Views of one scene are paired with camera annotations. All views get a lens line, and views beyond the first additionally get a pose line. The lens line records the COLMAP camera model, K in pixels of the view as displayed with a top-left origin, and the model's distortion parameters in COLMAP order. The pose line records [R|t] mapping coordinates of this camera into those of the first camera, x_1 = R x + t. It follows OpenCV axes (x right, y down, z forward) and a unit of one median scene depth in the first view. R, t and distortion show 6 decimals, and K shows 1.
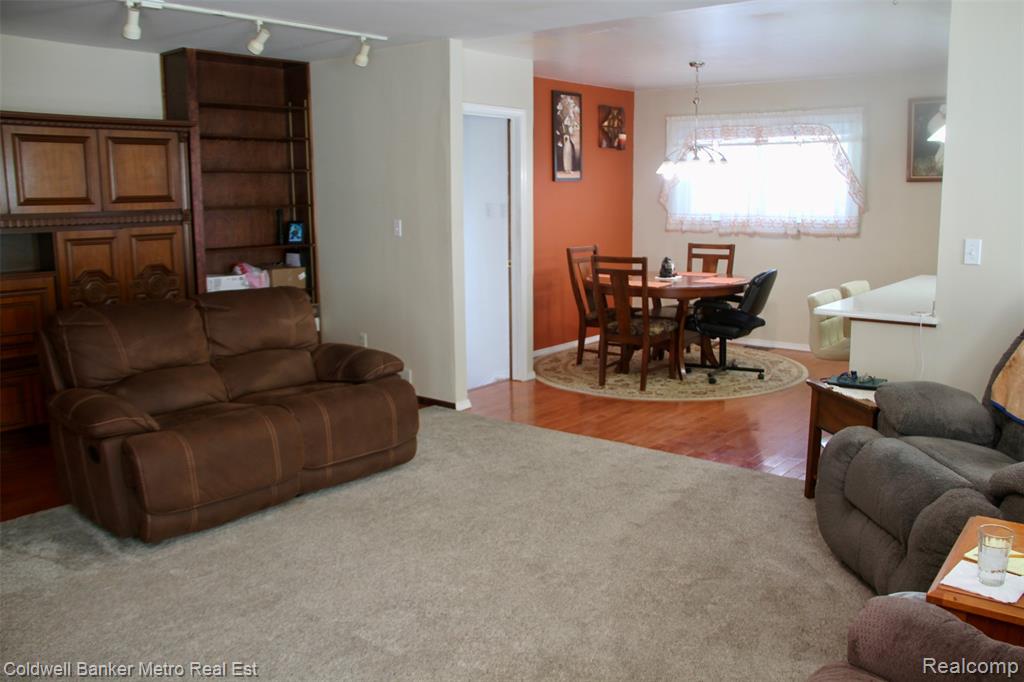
lens RADIAL K [[862.2, 0, 528.1], [0, 862.2, 353.6], [0, 0, 1]] dist [-0.175824, 0.138523]
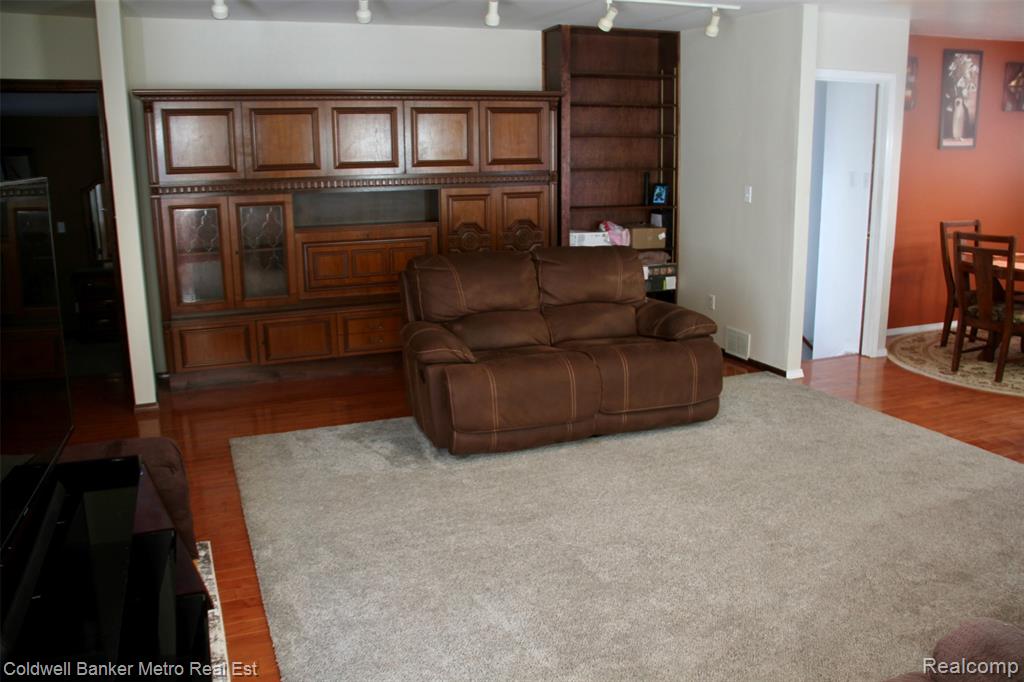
lens RADIAL K [[862.2, 0, 518.0], [0, 862.2, 360.2], [0, 0, 1]] dist [-0.175824, 0.138523]
pose [[0.867556, 0.111137, -0.484763, 0.139128], [-0.082630, 0.993375, 0.079862, -0.009875], [0.490427, -0.029229, 0.870992, -0.021795]]
